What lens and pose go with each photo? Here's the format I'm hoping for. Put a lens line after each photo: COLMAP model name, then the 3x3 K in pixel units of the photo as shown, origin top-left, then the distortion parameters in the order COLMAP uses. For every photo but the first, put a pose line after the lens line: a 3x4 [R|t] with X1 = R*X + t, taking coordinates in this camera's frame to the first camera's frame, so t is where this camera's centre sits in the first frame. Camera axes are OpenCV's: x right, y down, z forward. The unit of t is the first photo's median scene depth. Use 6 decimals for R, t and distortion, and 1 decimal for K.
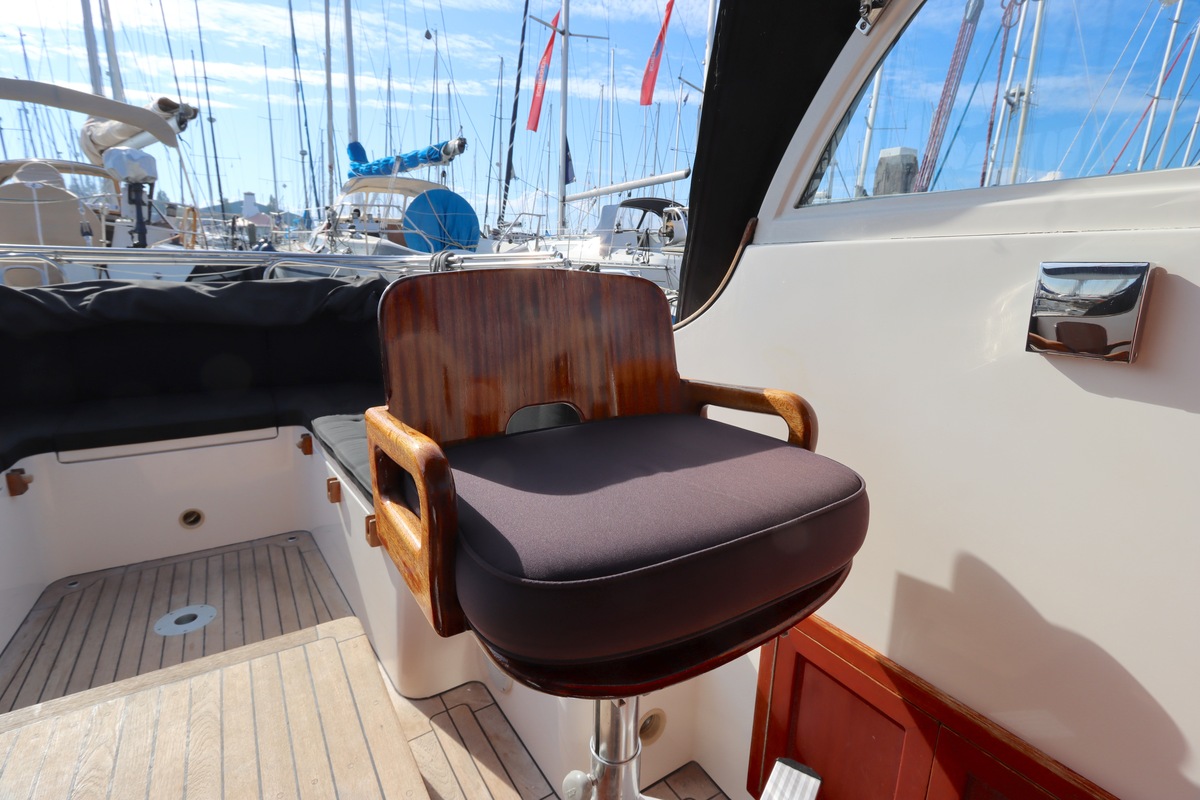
lens RADIAL K [[570.3, 0, 604.0], [0, 570.3, 392.8], [0, 0, 1]] dist [-0.029191, 0.006746]
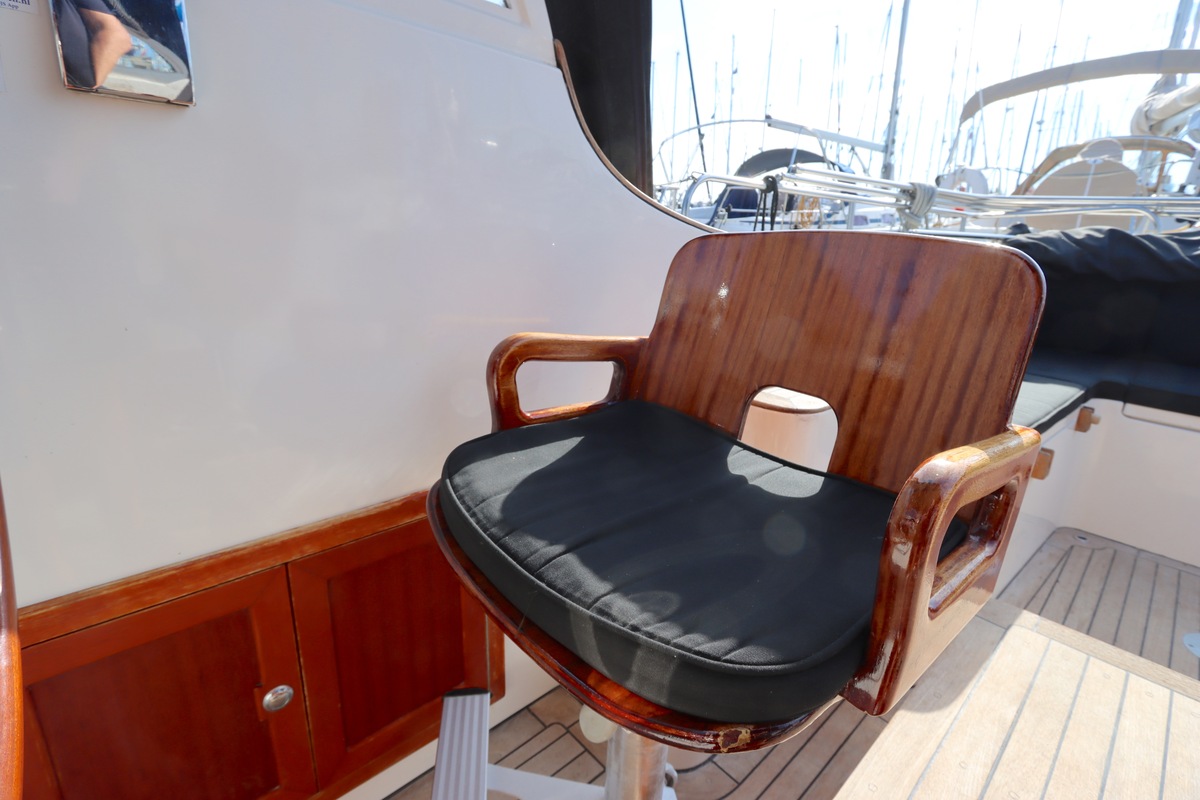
lens RADIAL K [[570.3, 0, 600.0], [0, 570.3, 395.2], [0, 0, 1]] dist [-0.029191, 0.006746]
pose [[0.166599, 0.256178, -0.952165, -0.060979], [-0.243081, 0.946527, 0.212129, 0.027294], [0.955592, 0.196113, 0.219963, -0.010063]]
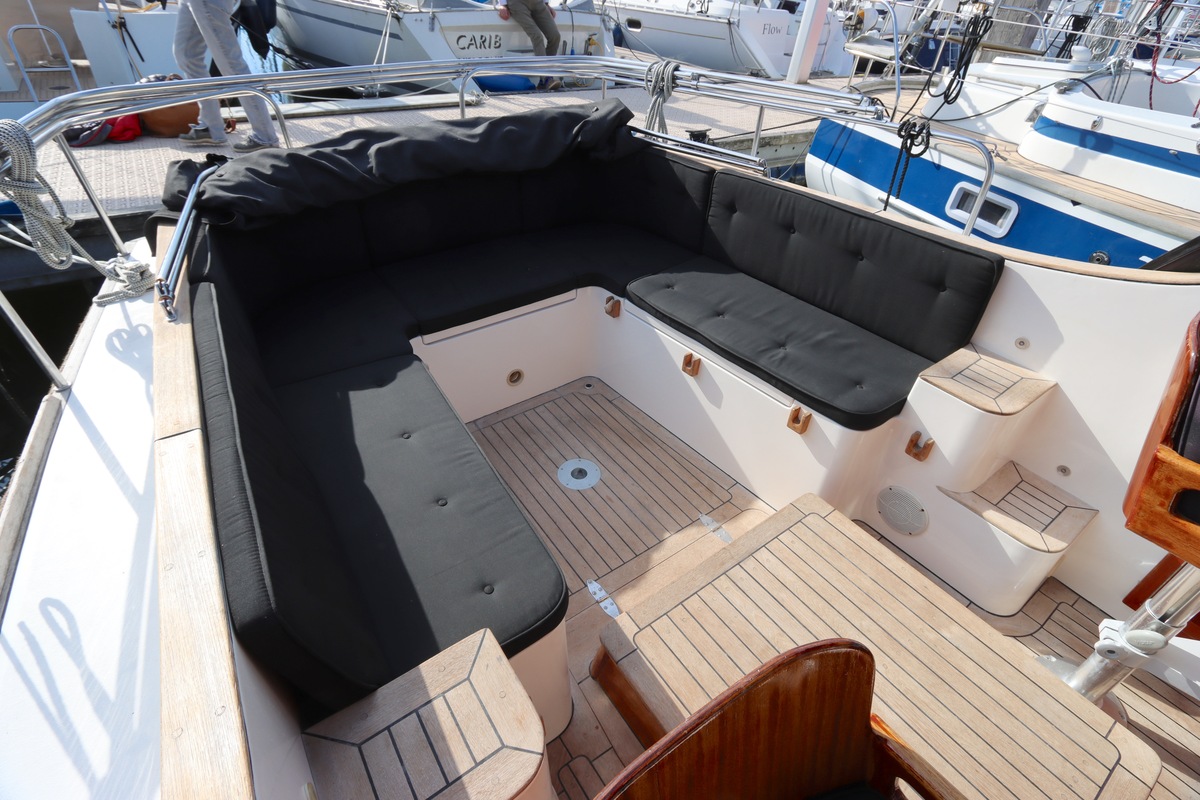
lens RADIAL K [[570.3, 0, 602.4], [0, 570.3, 391.3], [0, 0, 1]] dist [-0.029191, 0.006746]
pose [[0.999554, -0.017511, 0.024196, -0.164538], [0.005661, 0.906504, 0.422159, -0.061934], [-0.029326, -0.421833, 0.906199, -0.008220]]
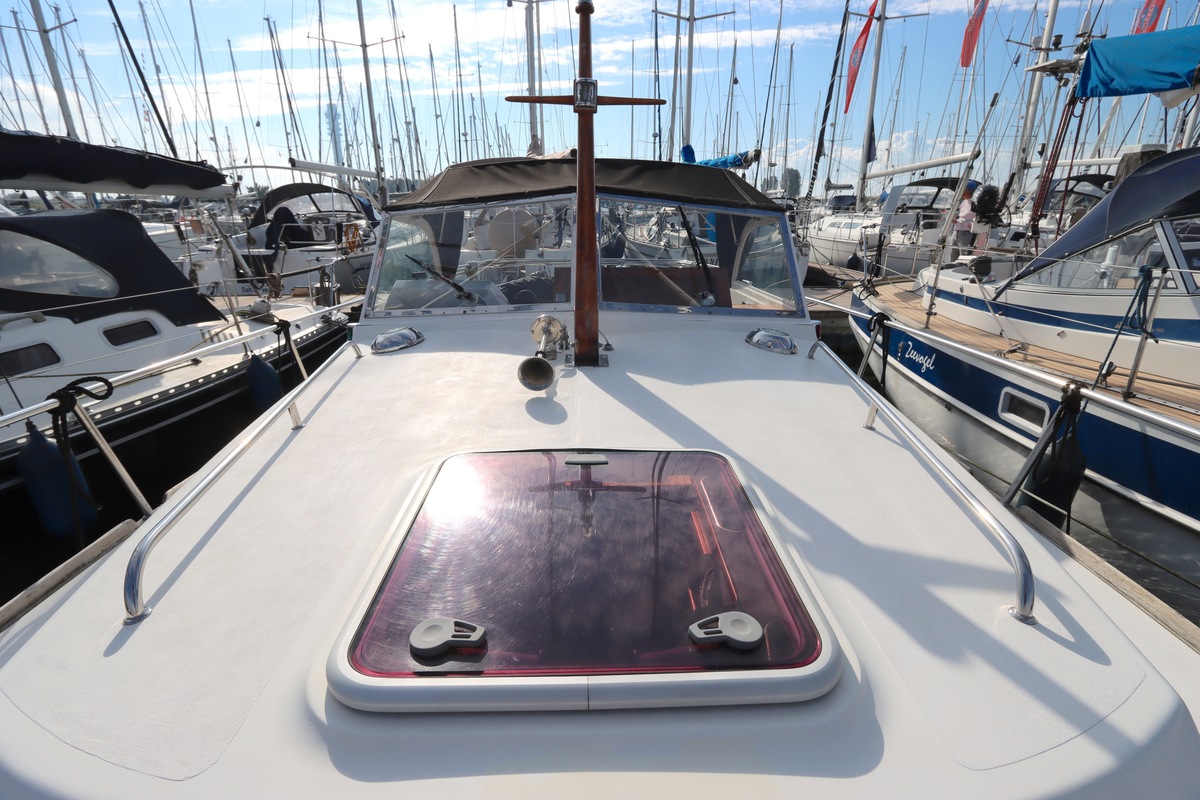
lens RADIAL K [[570.3, 0, 599.5], [0, 570.3, 389.0], [0, 0, 1]] dist [-0.029191, 0.006746]
pose [[0.846283, 0.122020, -0.518571, 0.219749], [-0.088904, 0.992113, 0.088358, 0.020910], [0.525263, -0.028673, 0.850457, -0.383152]]
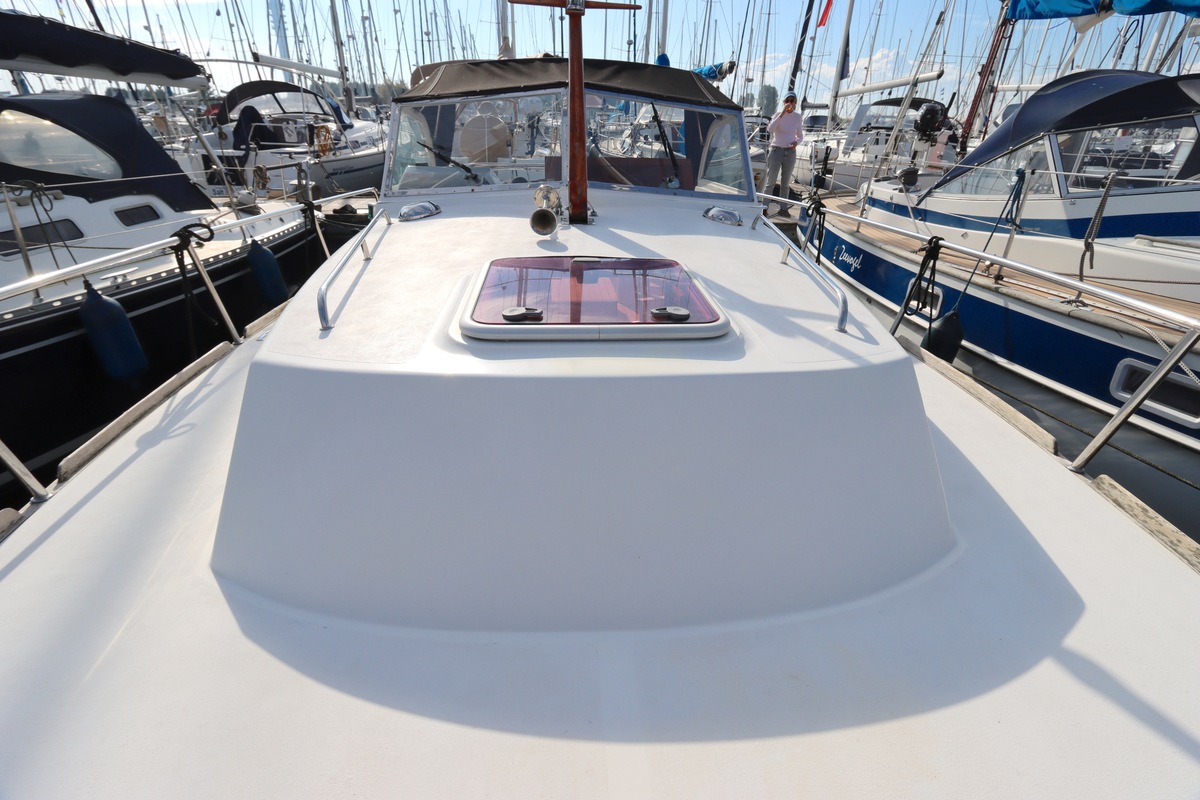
lens RADIAL K [[570.3, 0, 600.8], [0, 570.3, 396.5], [0, 0, 1]] dist [-0.029191, 0.006746]
pose [[0.872128, 0.200047, -0.446513, 0.269287], [-0.108160, 0.968844, 0.222804, 0.056588], [0.477173, -0.146019, 0.866593, -0.475128]]
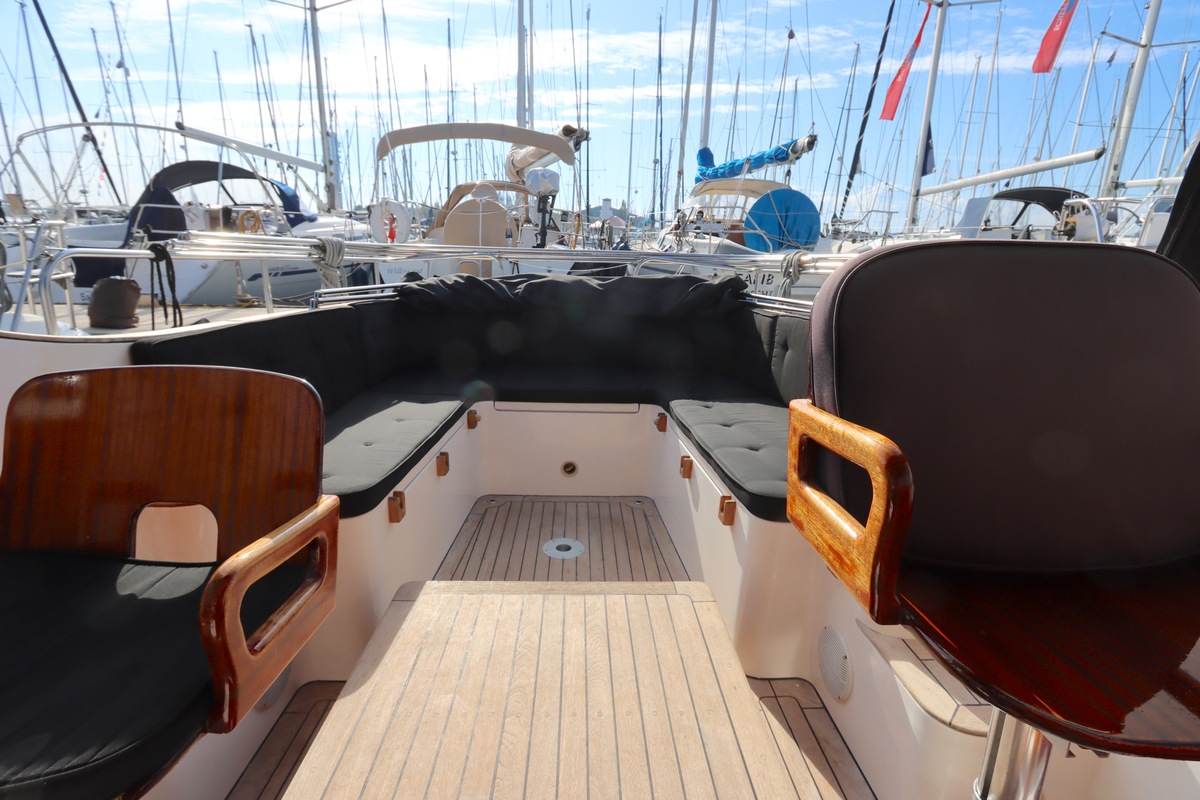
lens RADIAL K [[570.3, 0, 604.7], [0, 570.3, 395.8], [0, 0, 1]] dist [-0.029191, 0.006746]
pose [[0.856909, 0.123364, -0.500489, -0.017759], [-0.120180, 0.991996, 0.038750, 0.002202], [0.501263, 0.026943, 0.864876, -0.012540]]
